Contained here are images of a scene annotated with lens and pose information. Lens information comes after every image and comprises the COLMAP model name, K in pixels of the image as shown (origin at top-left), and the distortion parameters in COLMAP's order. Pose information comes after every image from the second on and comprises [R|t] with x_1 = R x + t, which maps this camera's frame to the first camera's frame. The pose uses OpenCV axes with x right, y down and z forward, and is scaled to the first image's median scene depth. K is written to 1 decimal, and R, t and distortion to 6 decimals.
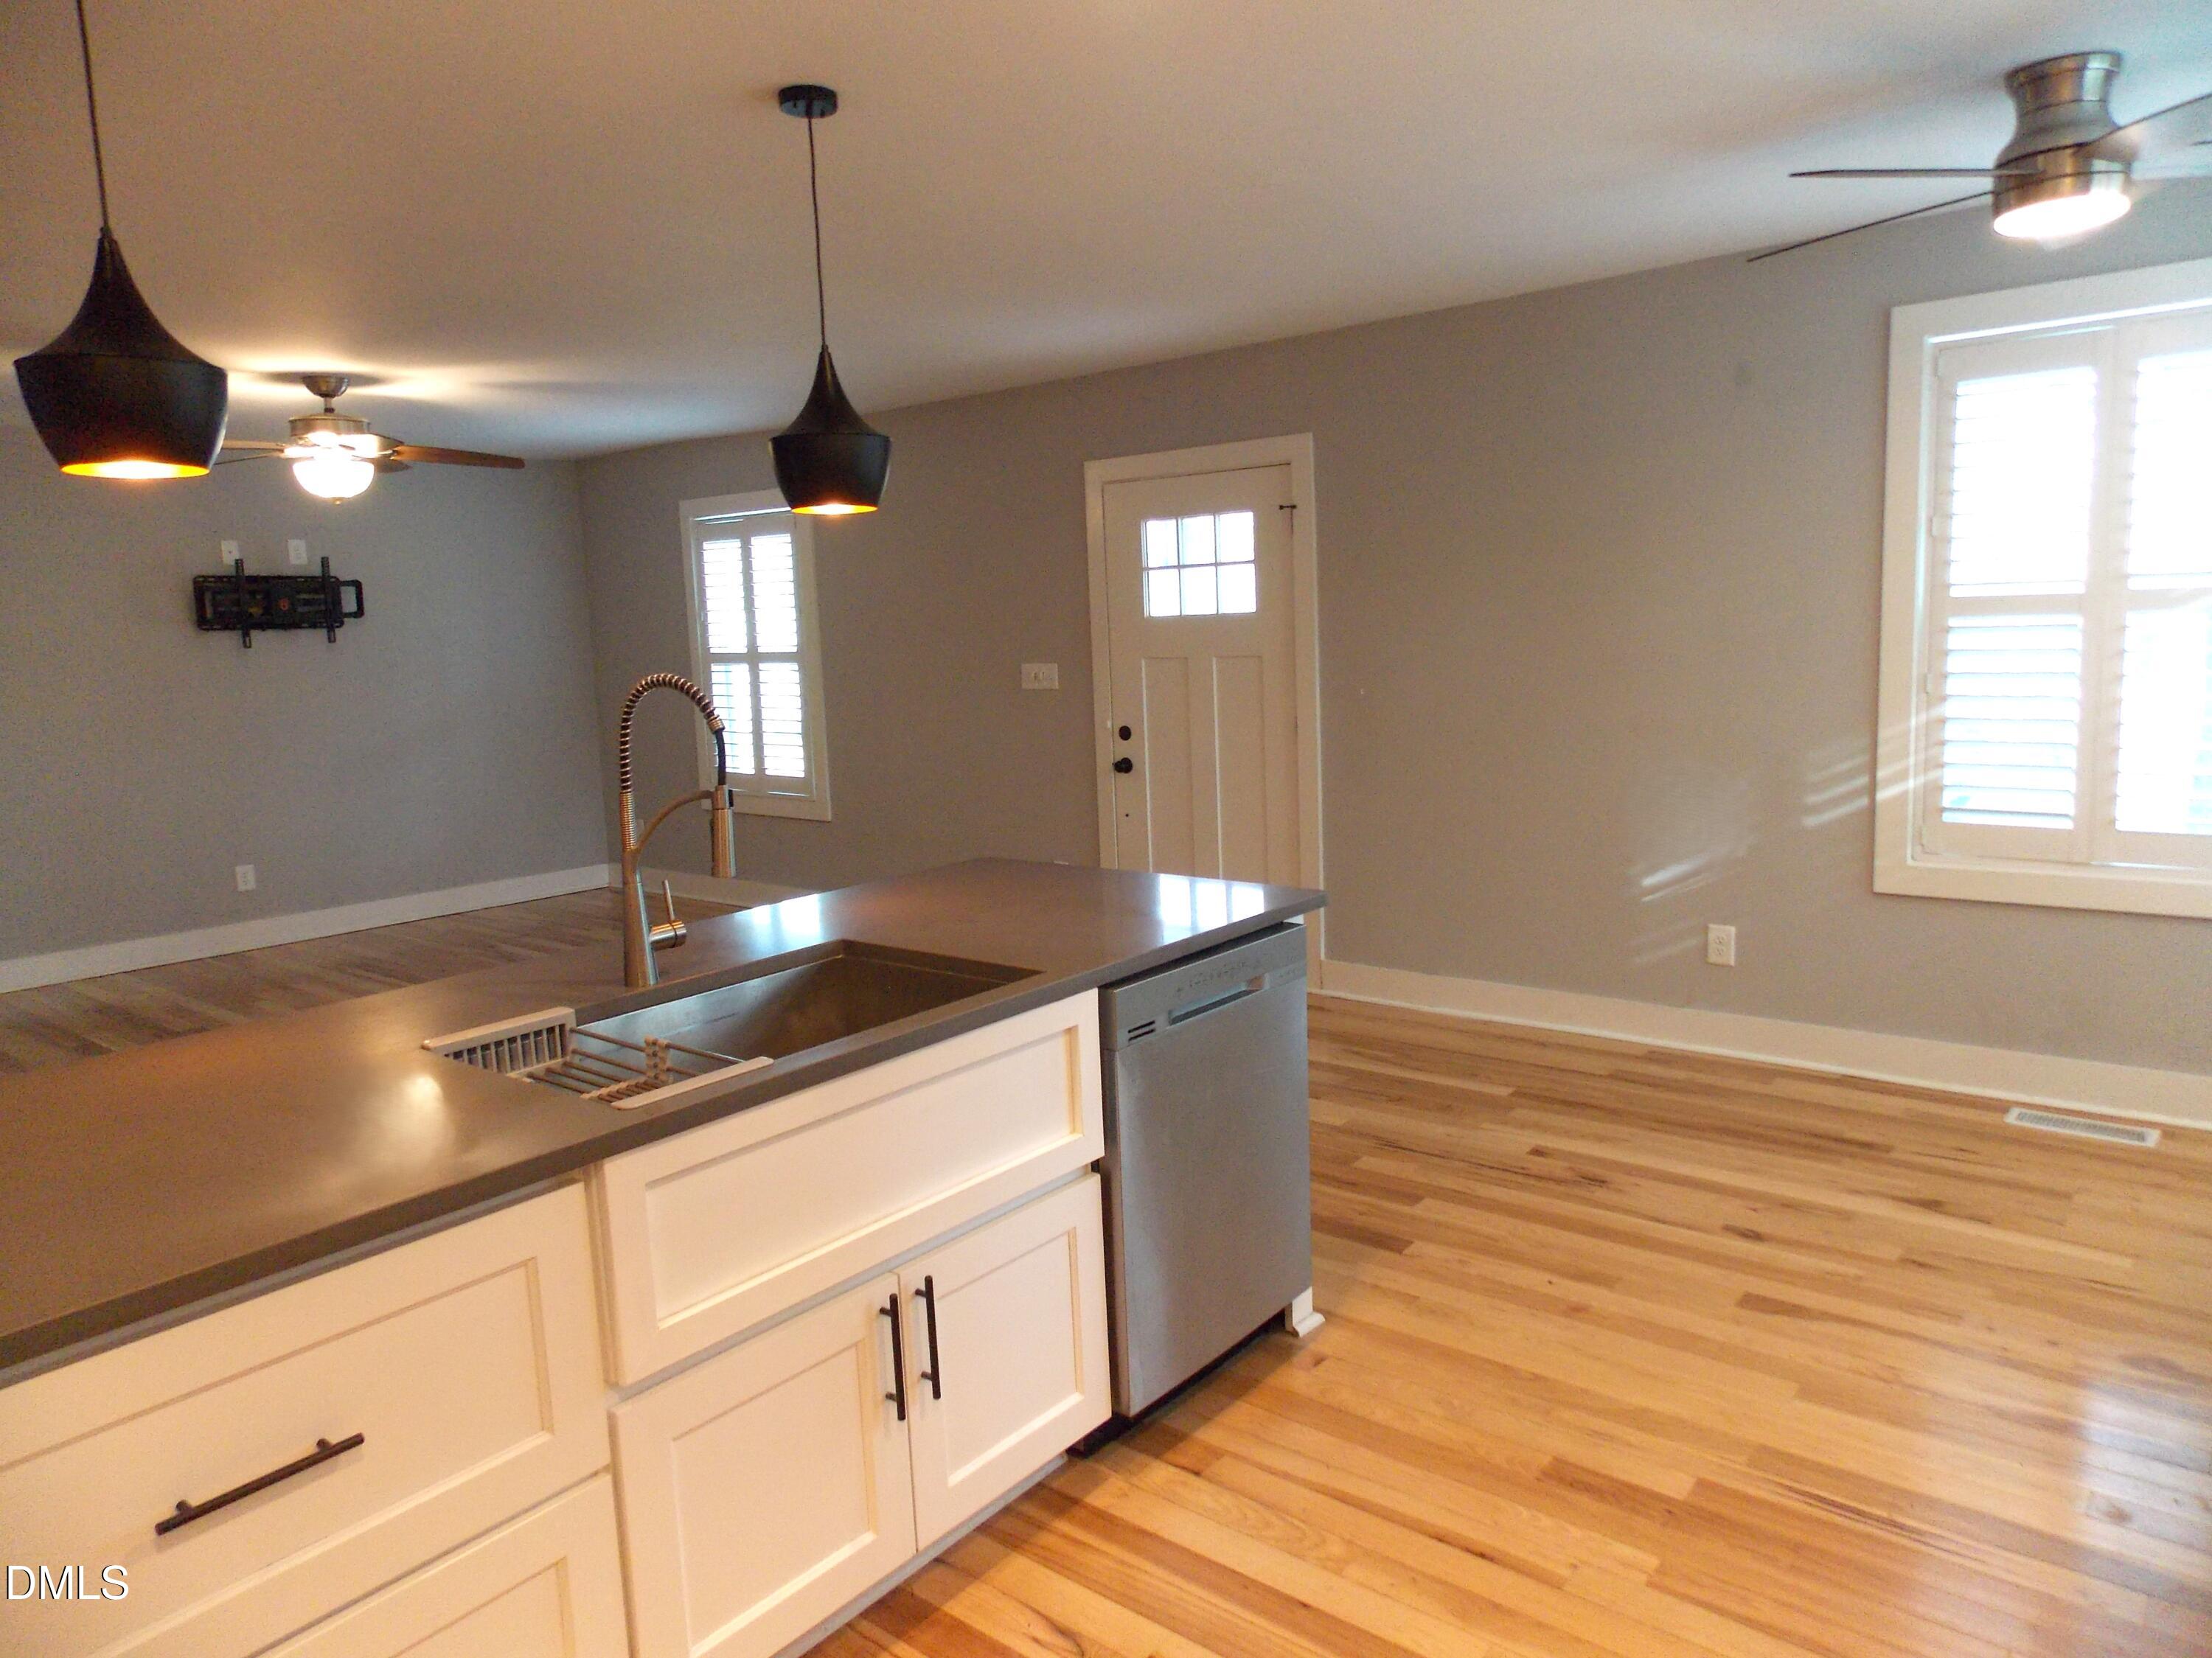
lens RADIAL K [[1439.0, 0, 1106.0], [0, 1439.0, 829.0], [0, 0, 1]] dist [-0.001179, -0.000759]
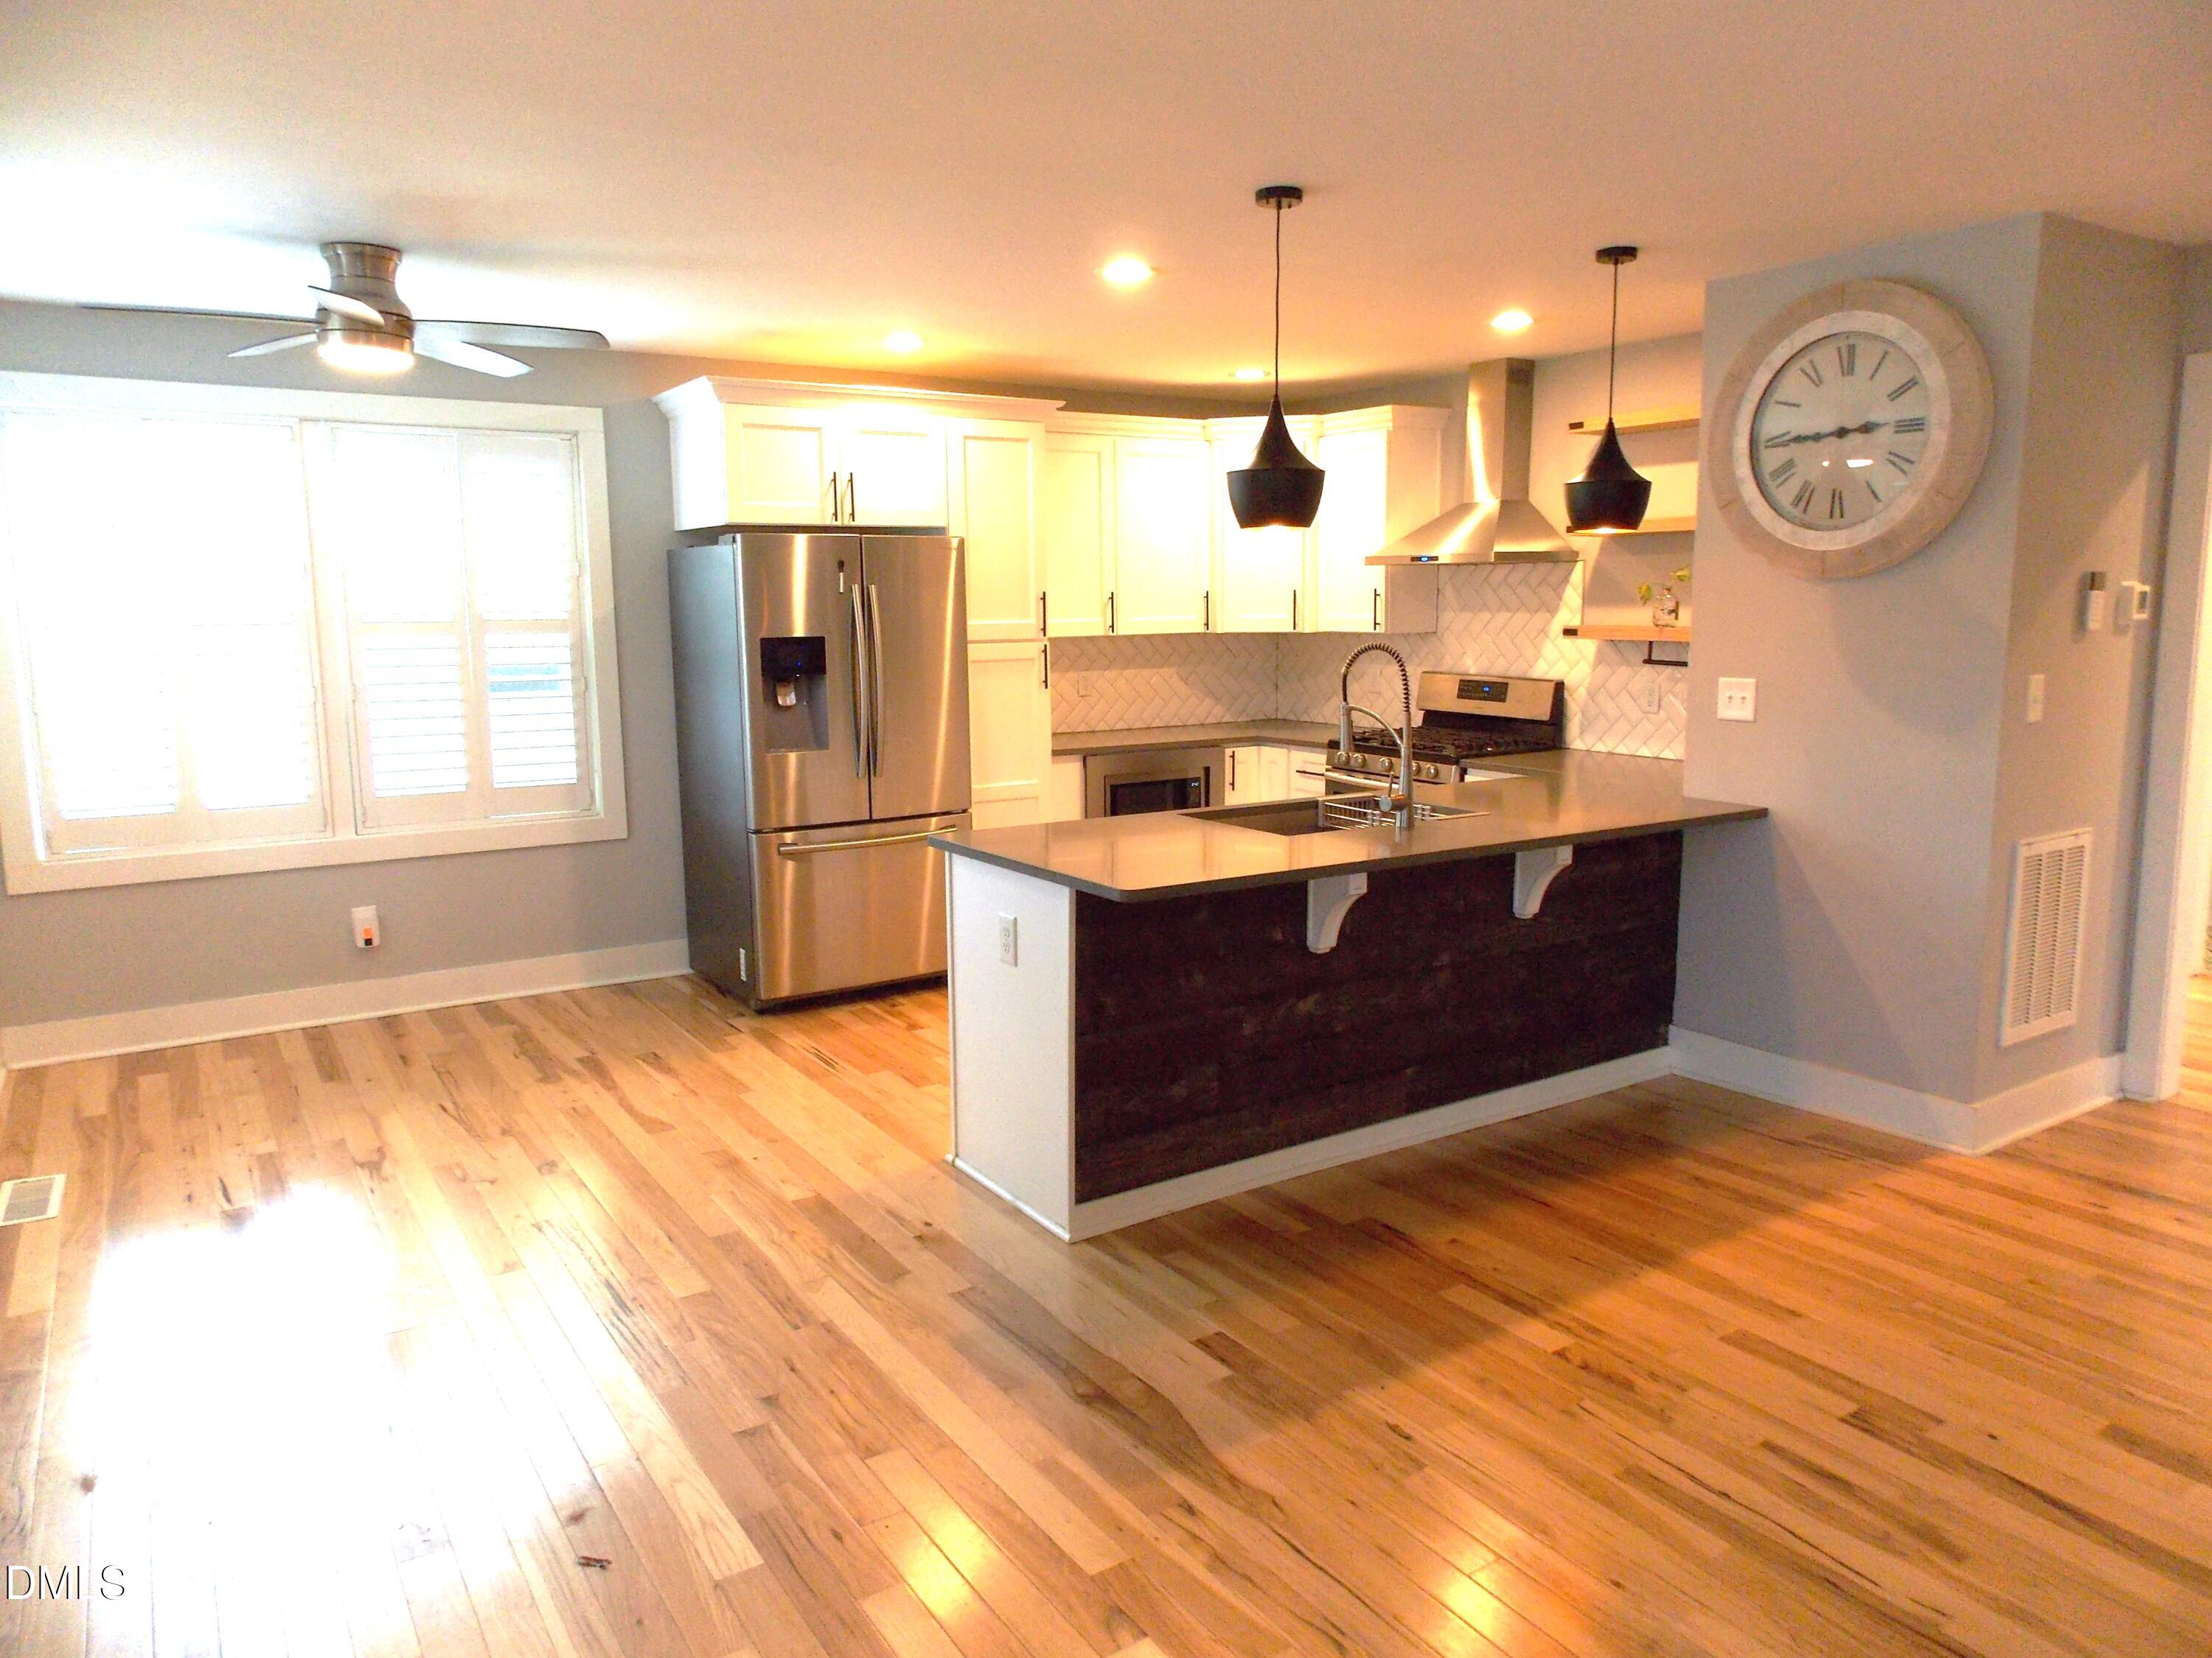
lens RADIAL K [[1477.4, 0, 1106.0], [0, 1477.4, 829.0], [0, 0, 1]] dist [0.004019, 0.000343]
pose [[-0.953569, -0.005992, 0.301114, -0.222468], [0.077304, 0.961436, 0.263940, -0.169922], [-0.291084, 0.274963, -0.916333, 1.160913]]
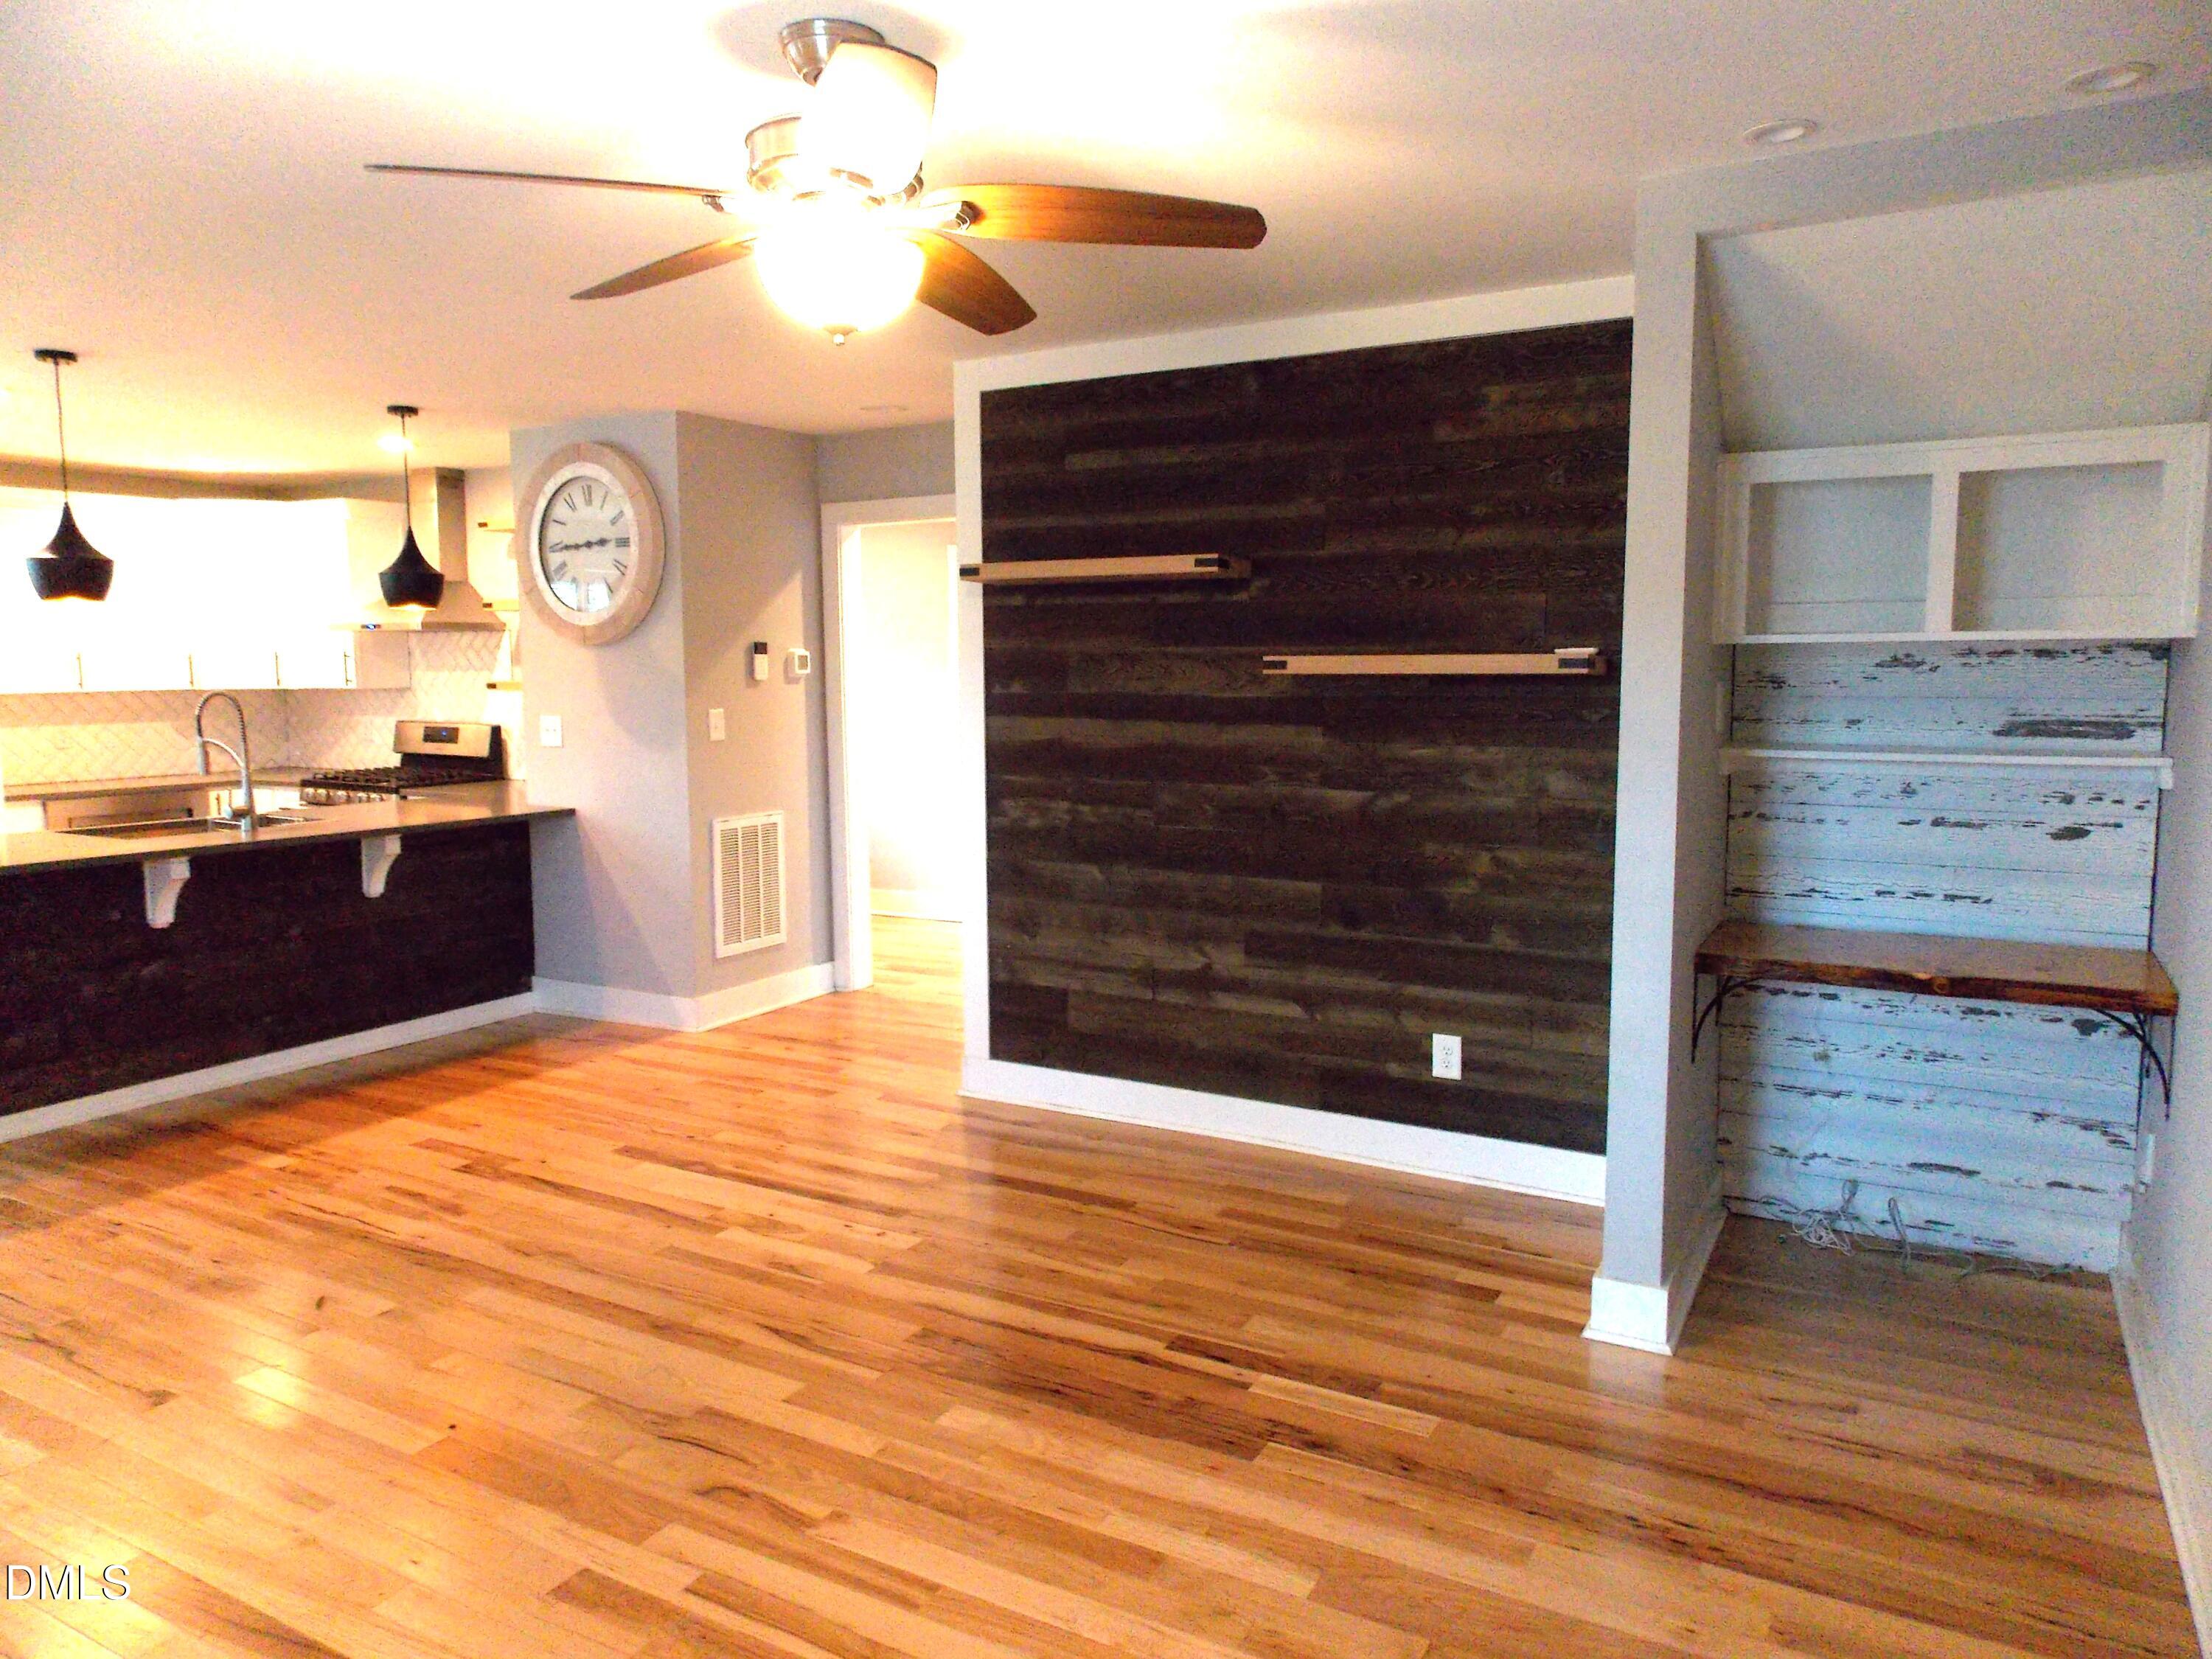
lens RADIAL K [[1477.5, 0, 1106.0], [0, 1477.5, 829.5], [0, 0, 1]] dist [0.004019, 0.000343]
pose [[-0.983569, 0.056844, -0.171352, -0.533963], [0.013585, 0.969748, 0.243728, -0.193446], [0.180022, 0.237396, -0.954586, 1.468929]]
